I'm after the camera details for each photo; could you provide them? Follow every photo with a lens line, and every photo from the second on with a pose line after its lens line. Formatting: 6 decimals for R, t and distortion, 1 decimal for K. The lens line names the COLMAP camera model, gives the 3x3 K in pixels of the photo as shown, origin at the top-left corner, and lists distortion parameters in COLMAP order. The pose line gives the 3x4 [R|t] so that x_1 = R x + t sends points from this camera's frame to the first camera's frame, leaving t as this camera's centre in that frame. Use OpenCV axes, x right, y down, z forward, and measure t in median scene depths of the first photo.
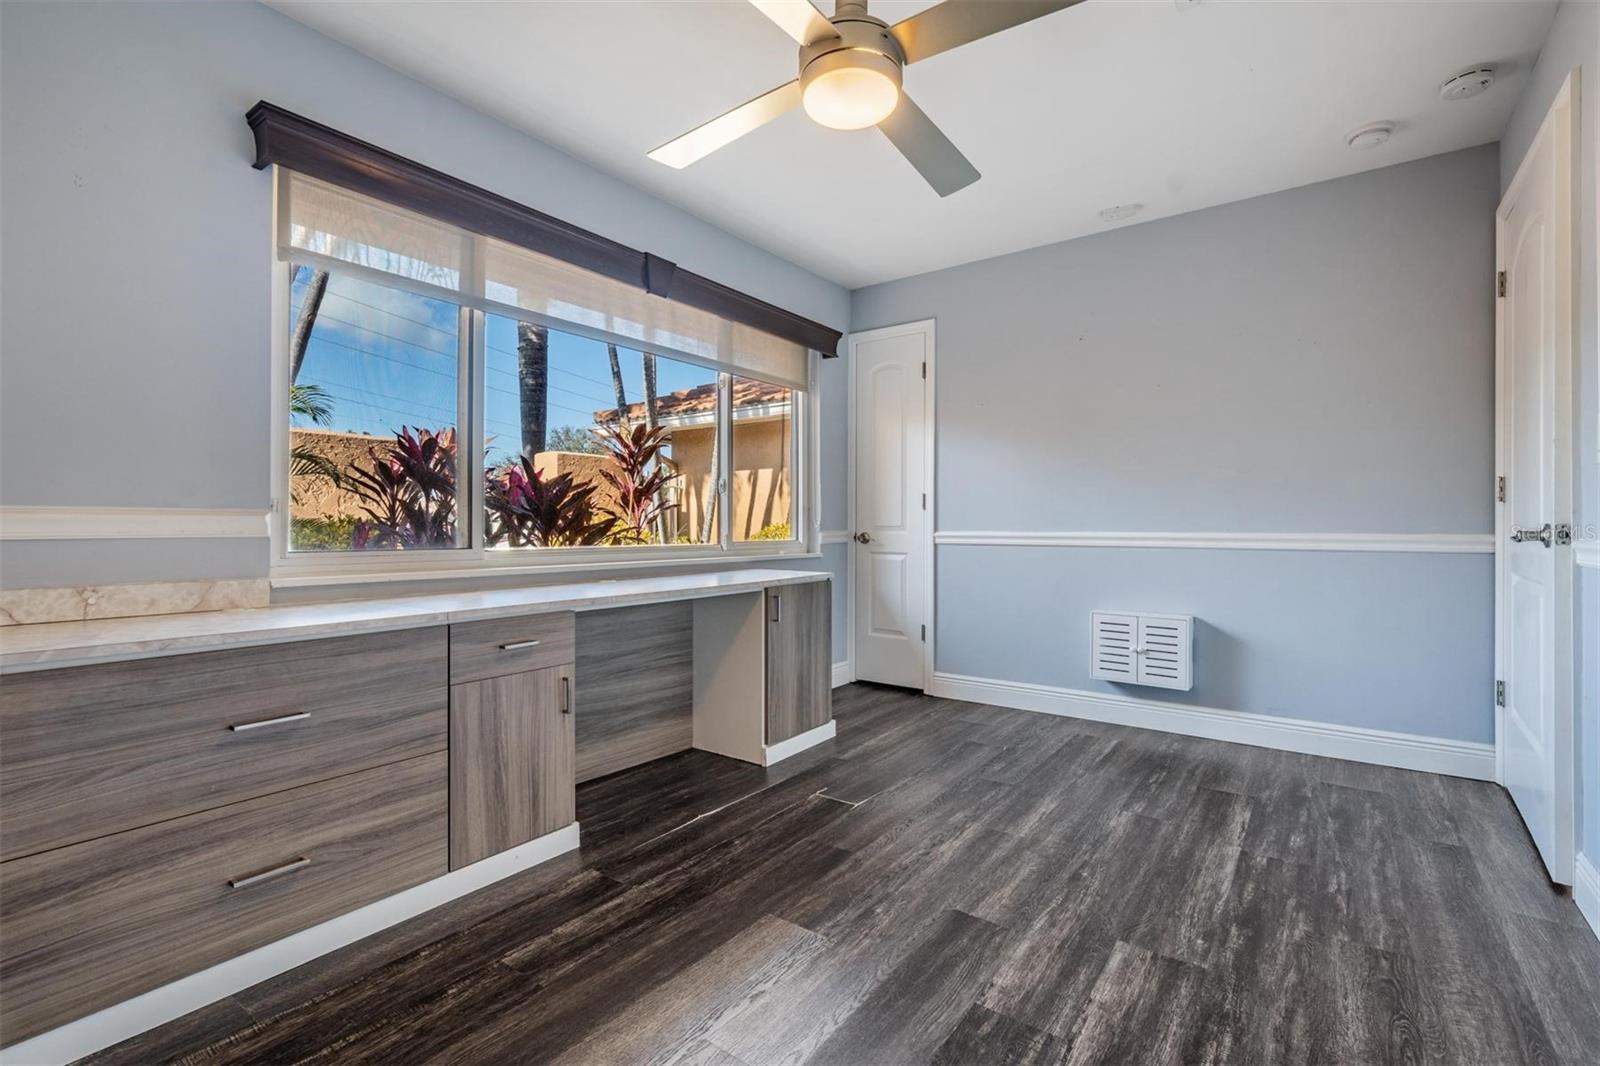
lens RADIAL K [[718.9, 0, 796.9], [0, 718.9, 531.1], [0, 0, 1]] dist [0.001289, -0.000735]
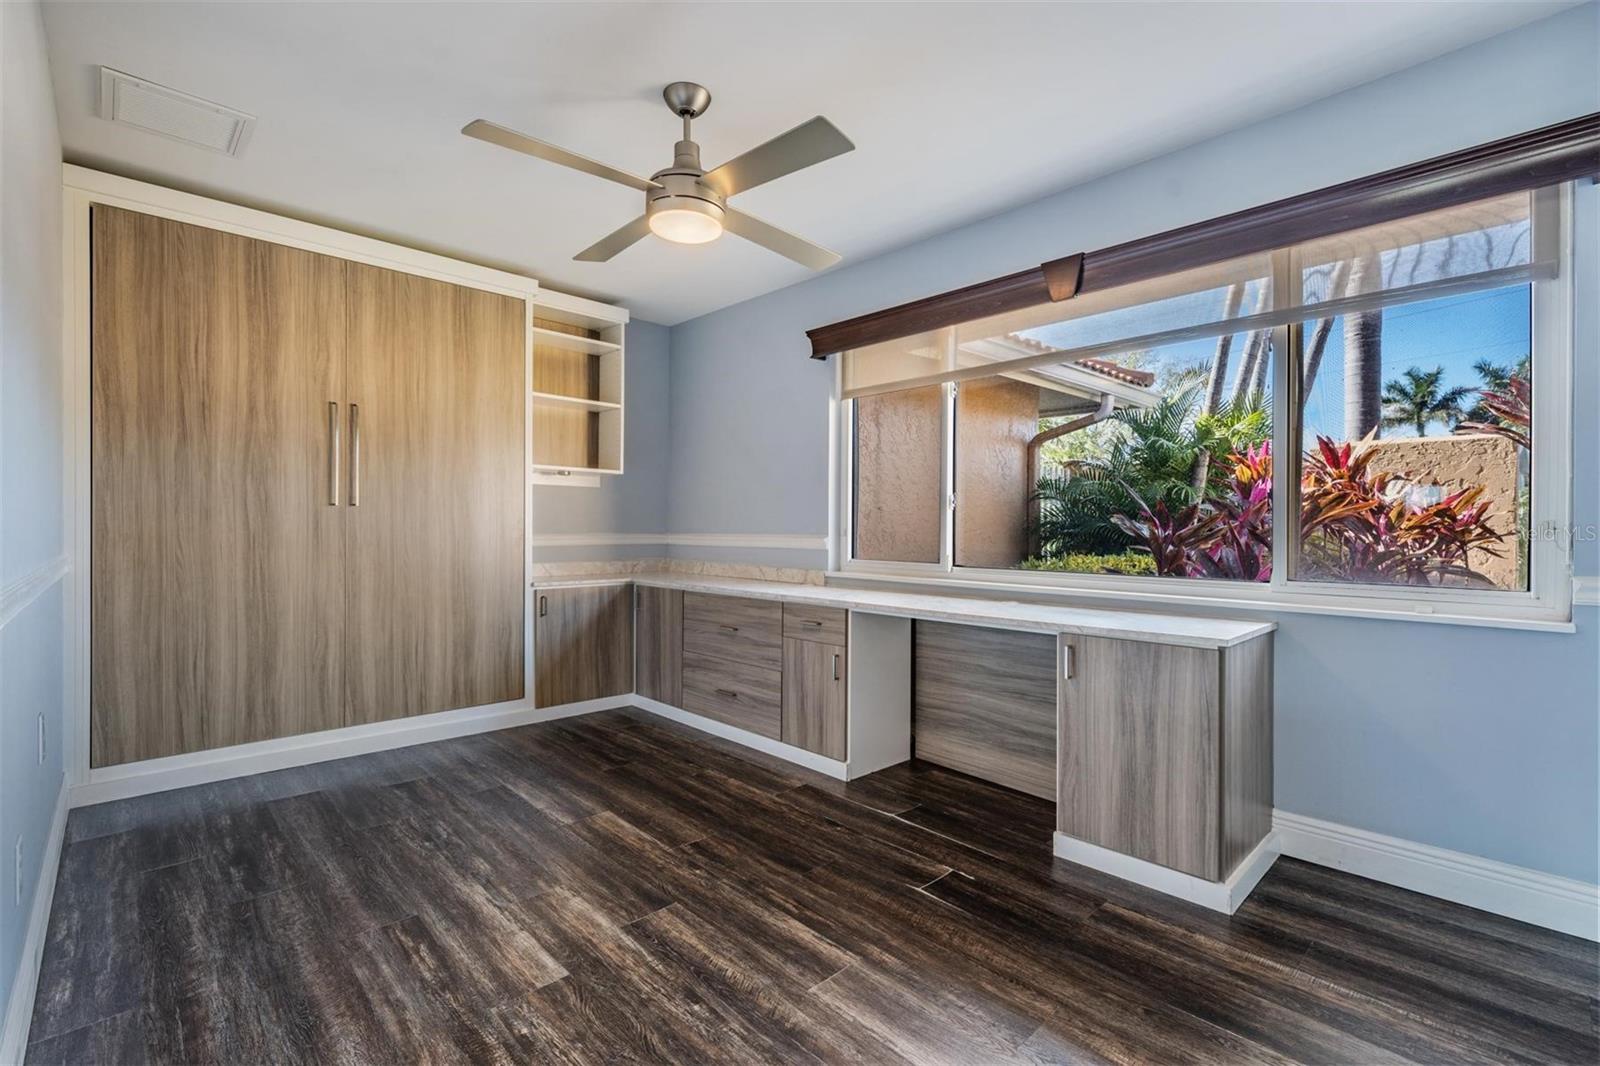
lens RADIAL K [[718.9, 0, 796.9], [0, 718.9, 531.1], [0, 0, 1]] dist [0.001289, -0.000735]
pose [[-0.174490, 0.001933, -0.984657, 1.301643], [-0.012407, 0.999914, 0.004162, -0.052584], [0.984581, 0.012943, -0.174451, 1.398531]]
